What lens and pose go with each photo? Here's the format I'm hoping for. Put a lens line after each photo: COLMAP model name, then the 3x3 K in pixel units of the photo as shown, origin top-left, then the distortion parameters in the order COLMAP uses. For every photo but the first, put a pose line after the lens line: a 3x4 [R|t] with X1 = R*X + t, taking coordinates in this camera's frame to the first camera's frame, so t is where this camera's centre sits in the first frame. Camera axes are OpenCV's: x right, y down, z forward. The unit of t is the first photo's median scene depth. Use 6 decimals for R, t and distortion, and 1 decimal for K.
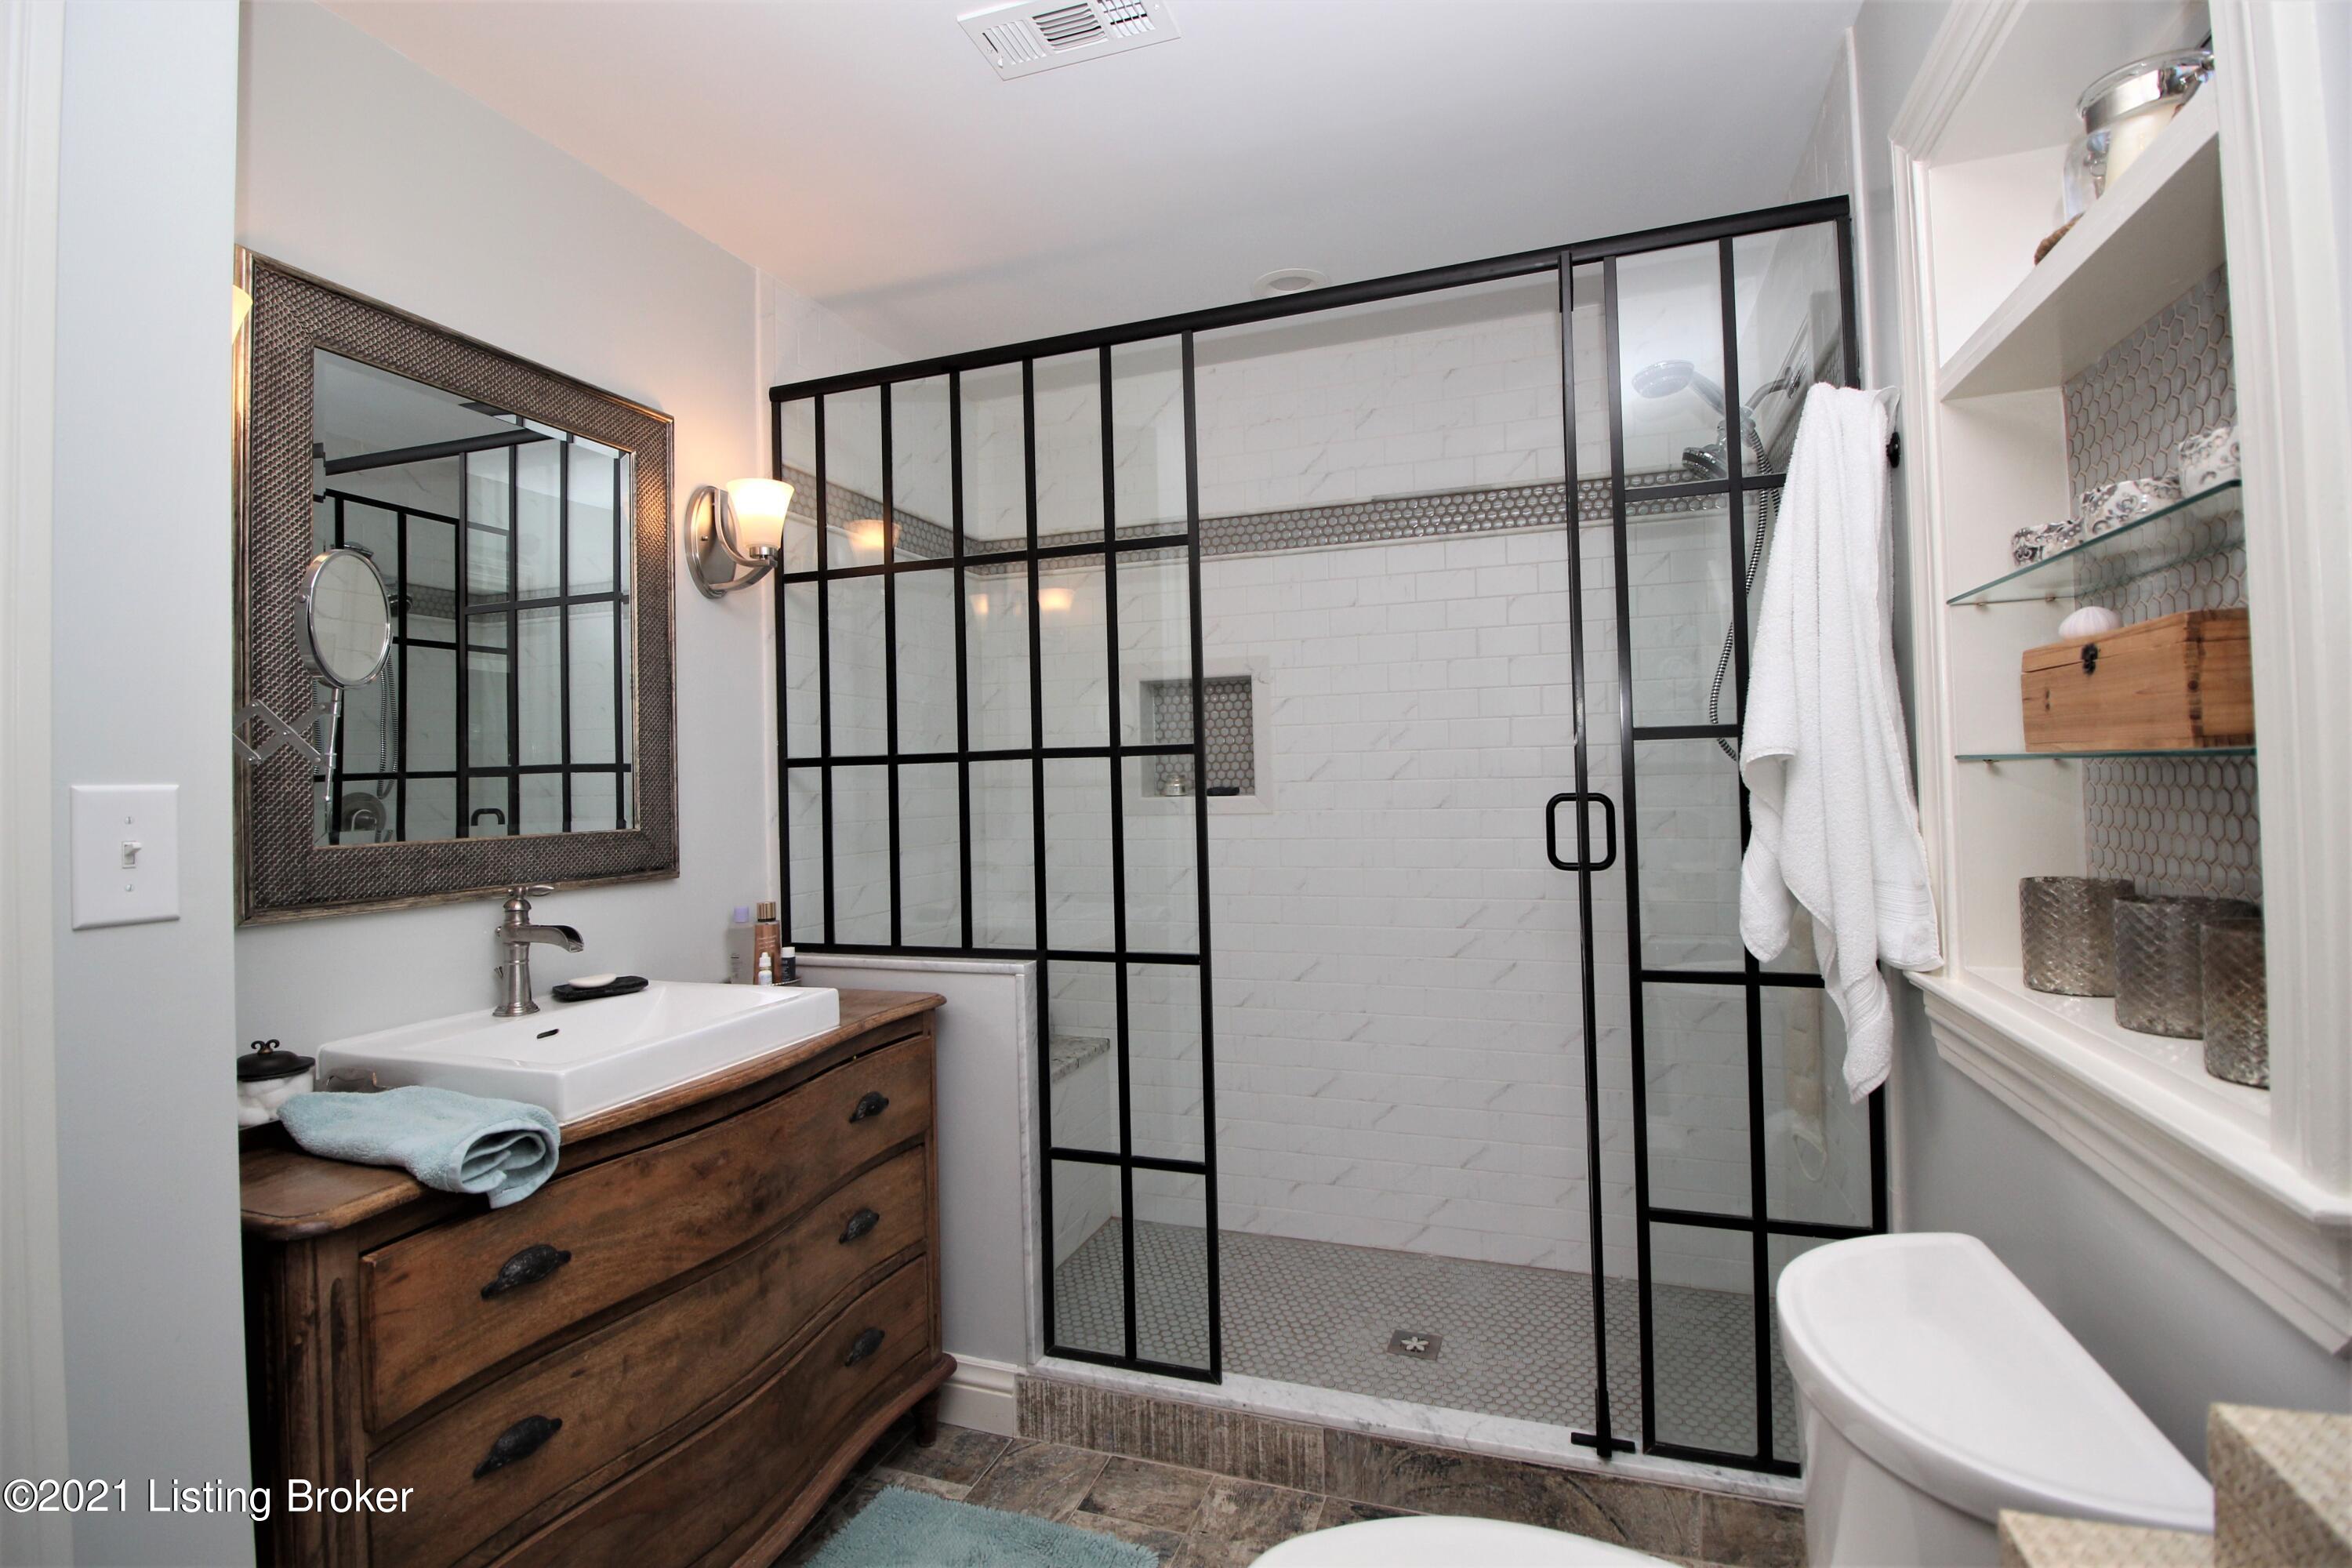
lens RADIAL K [[1100.0, 0, 1193.0], [0, 1100.0, 752.4], [0, 0, 1]] dist [0.002629, -0.011849]
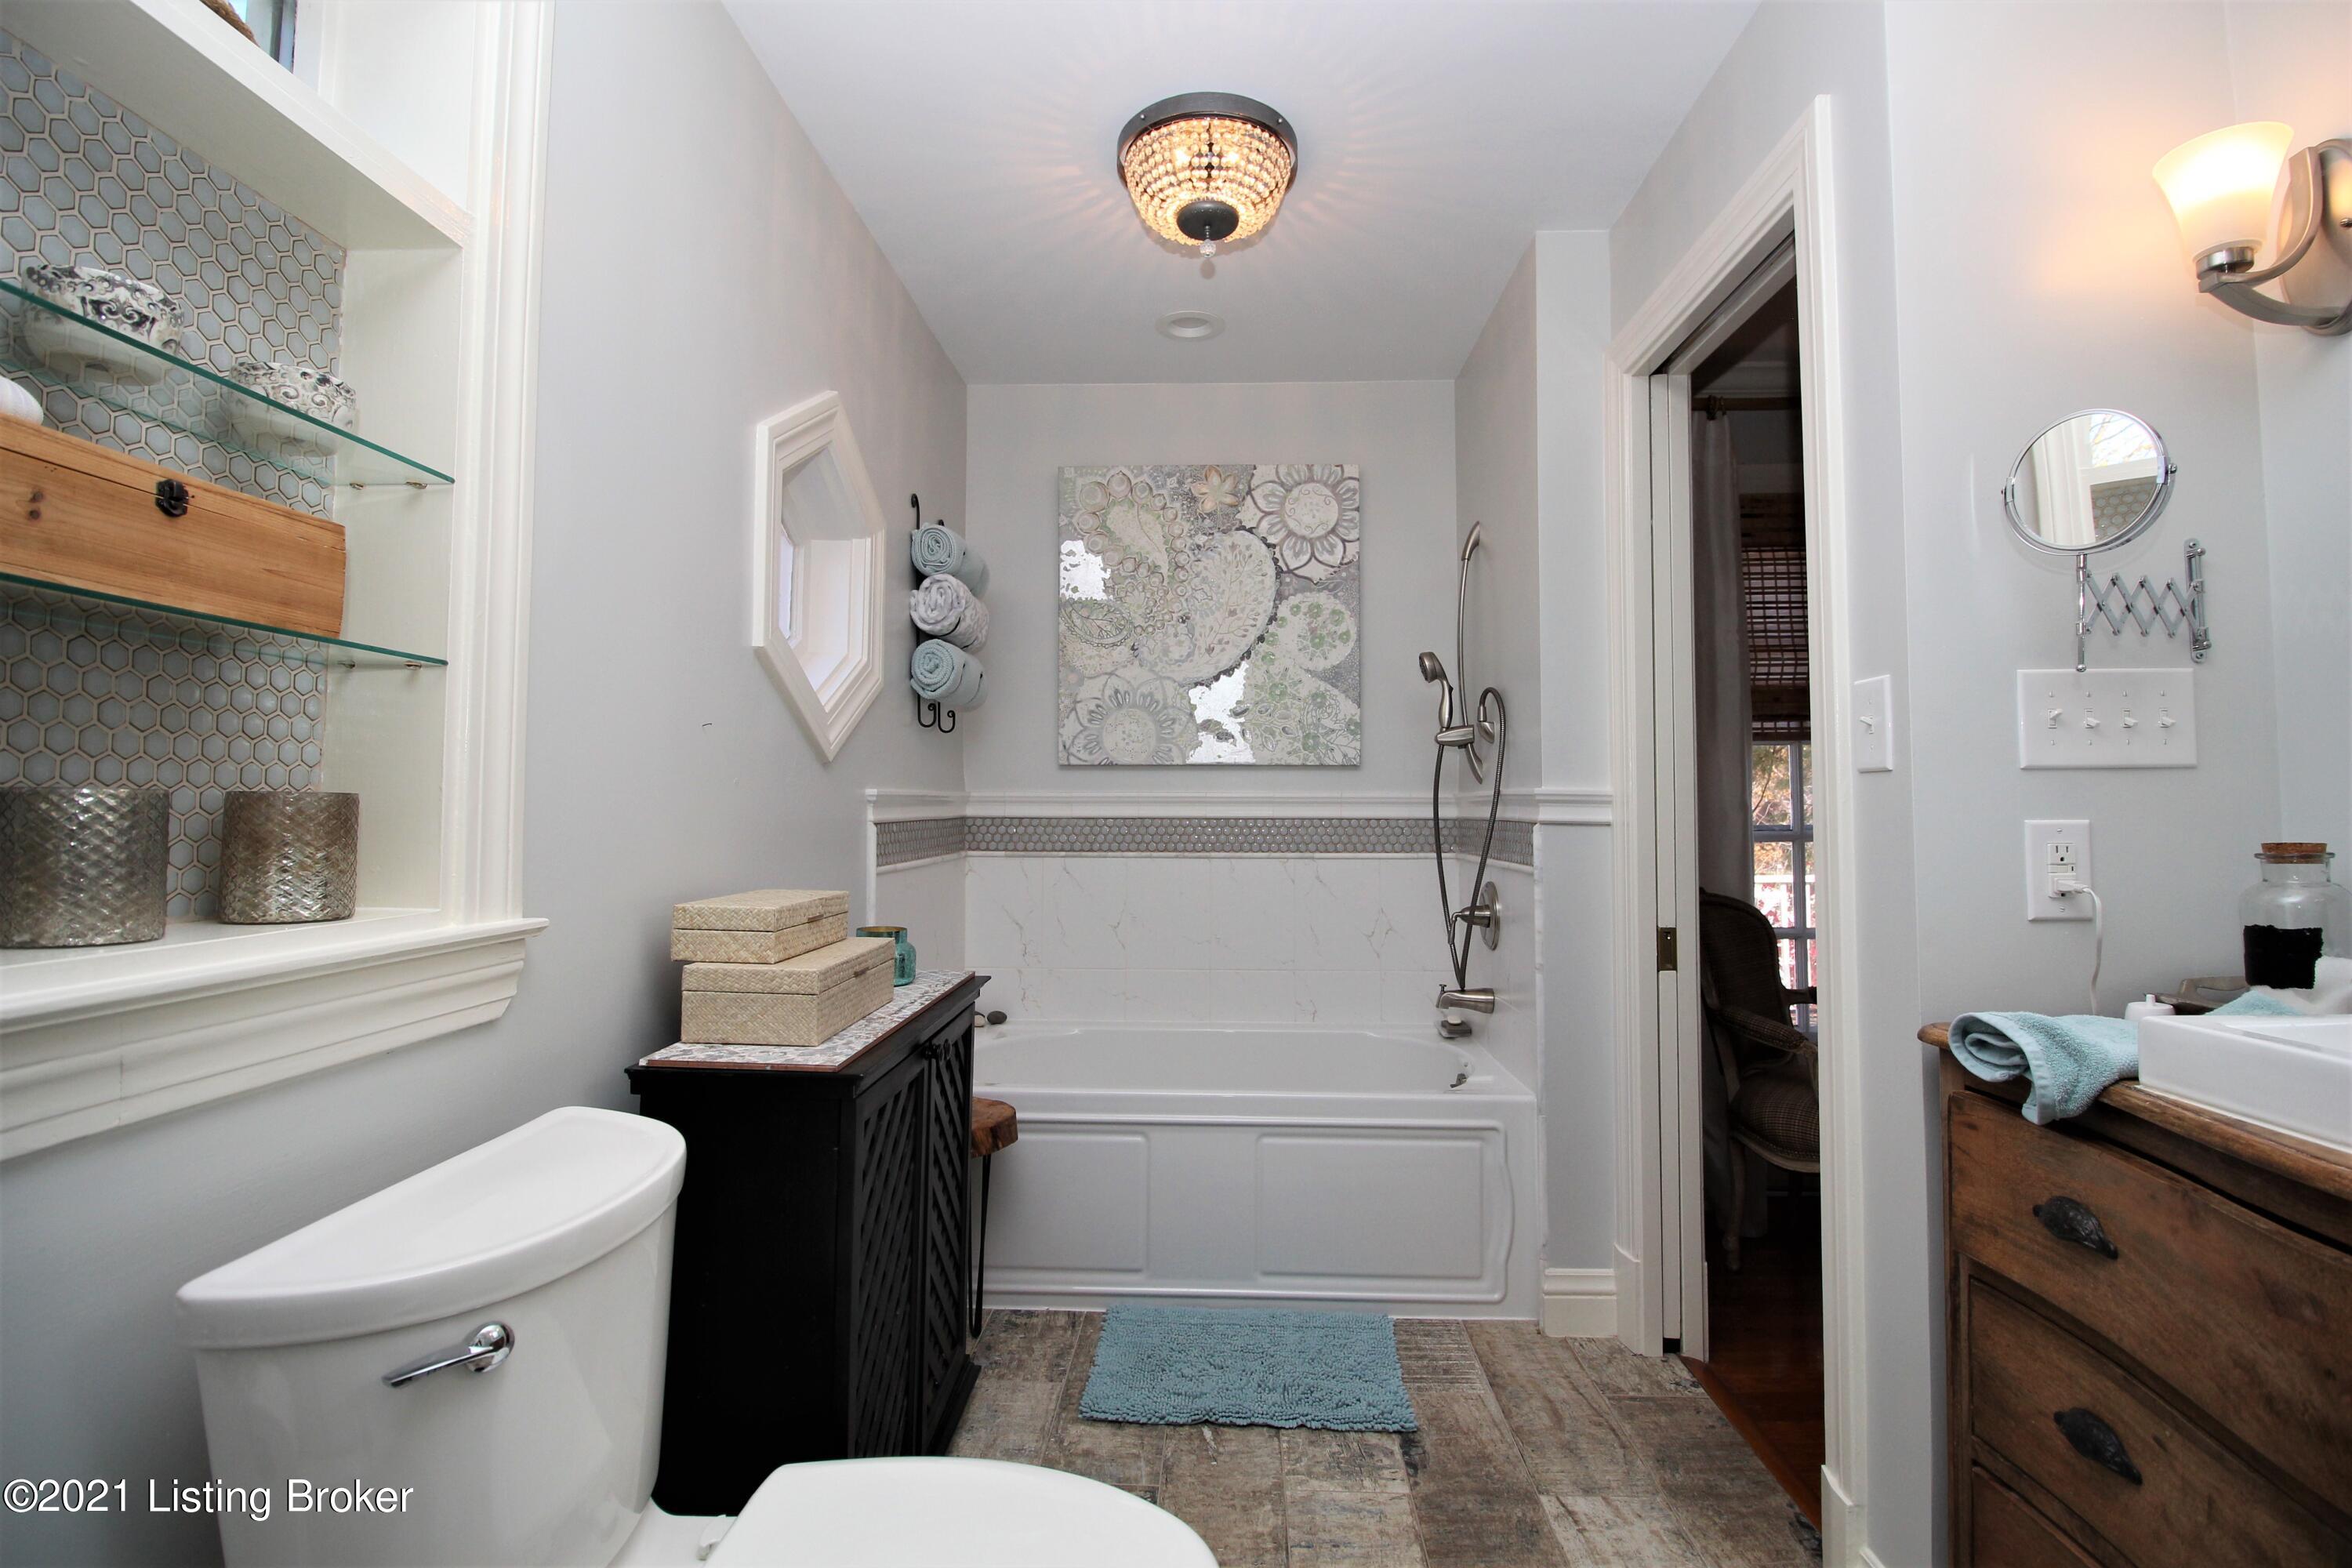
lens RADIAL K [[1100.0, 0, 1193.0], [0, 1100.0, 752.4], [0, 0, 1]] dist [0.002629, -0.011849]
pose [[-0.955831, 0.012225, -0.293661, 0.226355], [0.032721, 0.997350, -0.064984, 0.129064], [0.292088, -0.071723, -0.953698, 1.396789]]
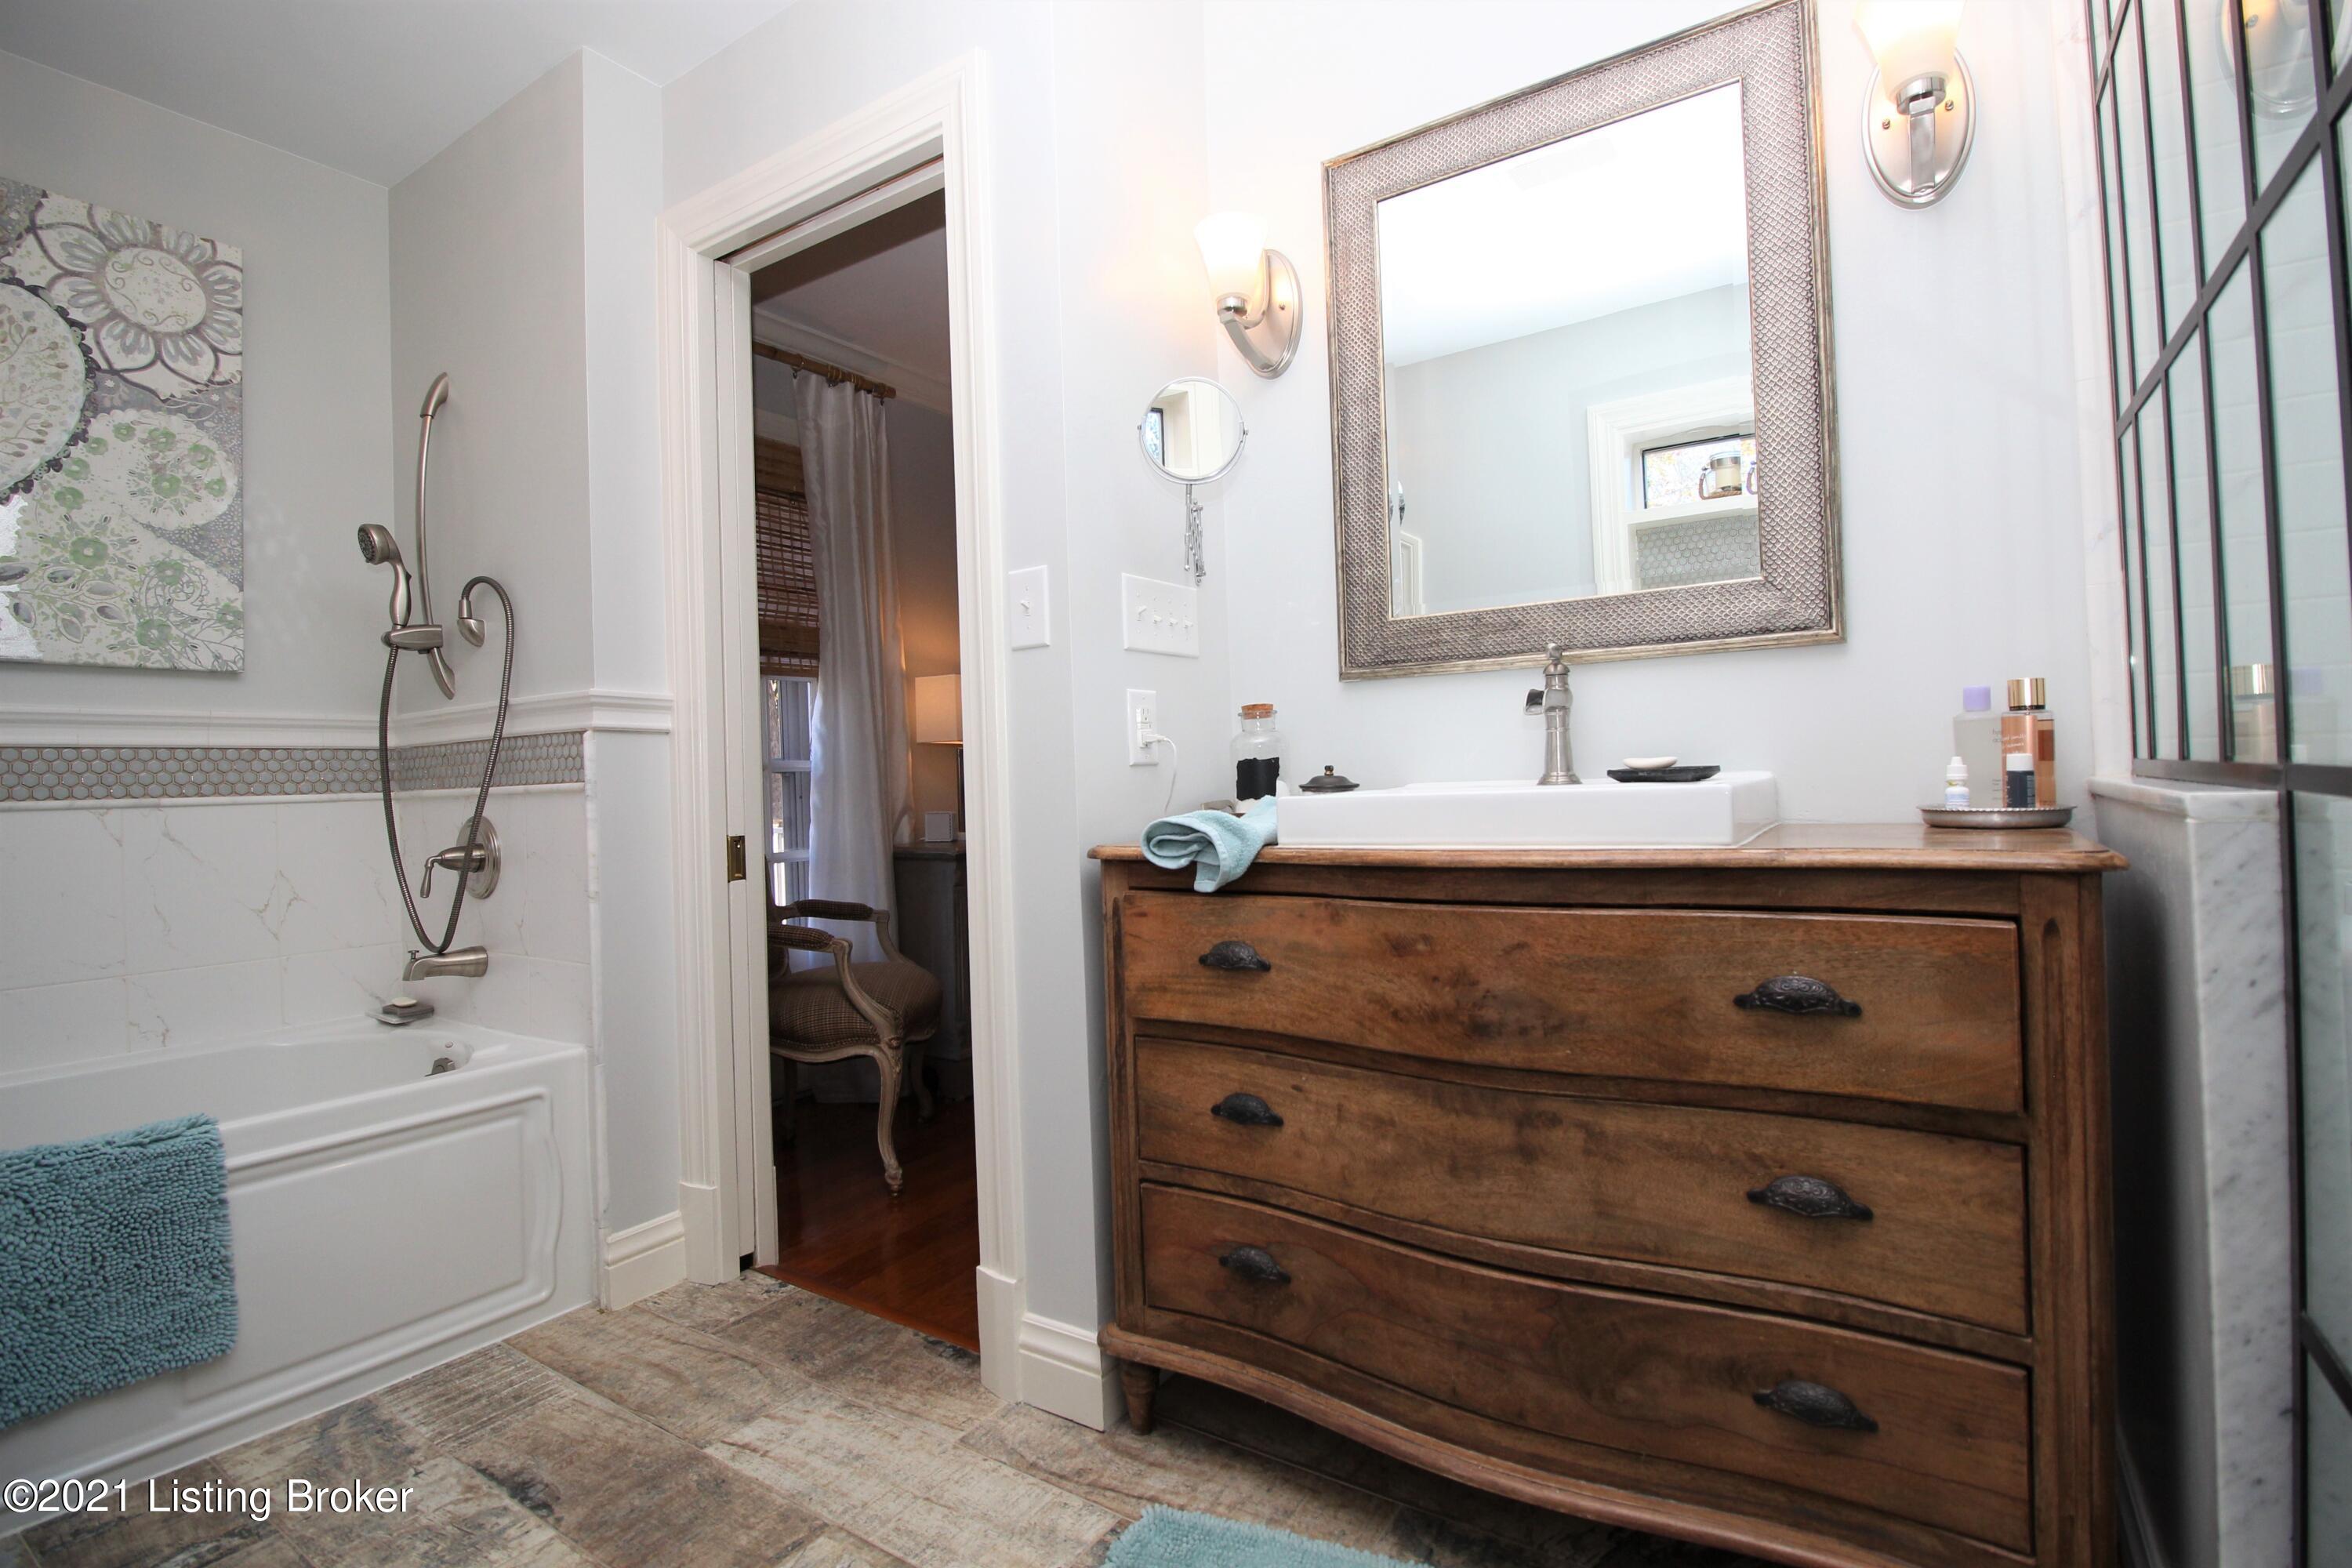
lens RADIAL K [[1100.0, 0, 1193.0], [0, 1100.0, 752.4], [0, 0, 1]] dist [0.002629, -0.011849]
pose [[-0.244968, 0.014588, -0.969422, 0.431075], [0.065084, 0.997879, -0.001430, 0.222842], [0.967344, -0.063445, -0.245397, 1.081997]]
